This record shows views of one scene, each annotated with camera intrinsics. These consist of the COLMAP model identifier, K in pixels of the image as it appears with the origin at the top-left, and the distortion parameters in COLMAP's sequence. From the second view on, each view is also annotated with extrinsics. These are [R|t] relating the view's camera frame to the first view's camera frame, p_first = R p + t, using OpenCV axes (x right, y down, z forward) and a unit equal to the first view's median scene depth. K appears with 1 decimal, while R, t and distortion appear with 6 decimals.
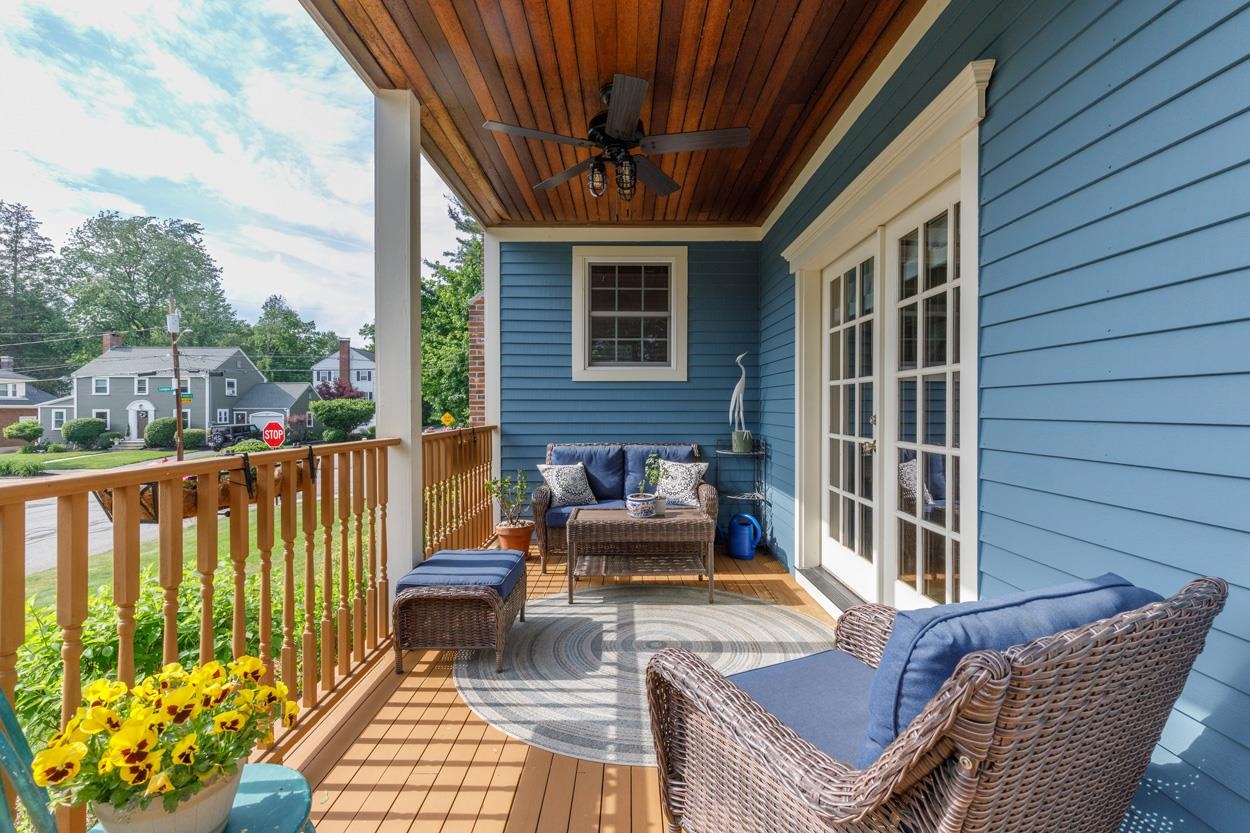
lens RADIAL K [[570.8, 0, 628.9], [0, 570.8, 408.4], [0, 0, 1]] dist [0.008882, 0.000141]
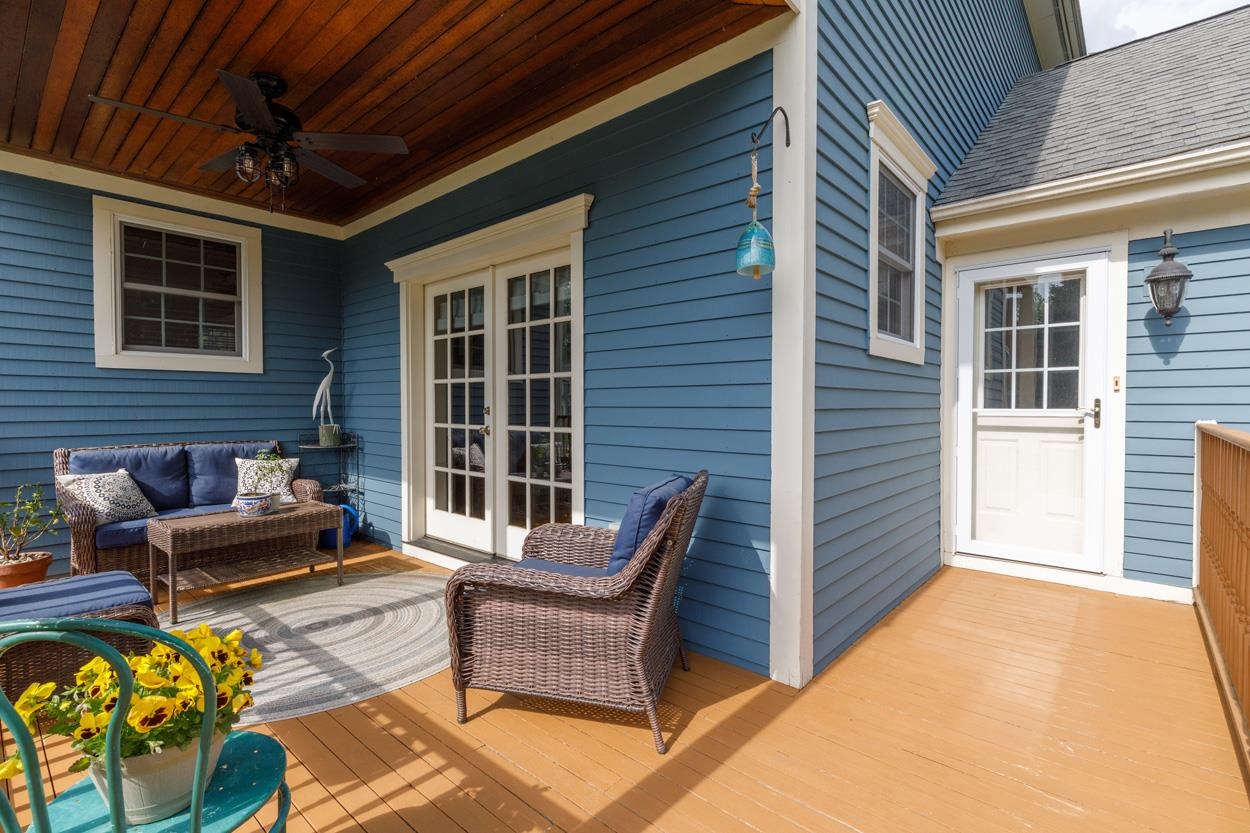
lens RADIAL K [[570.8, 0, 628.9], [0, 570.8, 408.4], [0, 0, 1]] dist [0.008882, 0.000141]
pose [[0.661111, -0.004541, 0.750274, -0.229107], [0.001227, 0.999987, 0.004971, 0.005813], [-0.750287, -0.002366, 0.661108, -0.080200]]
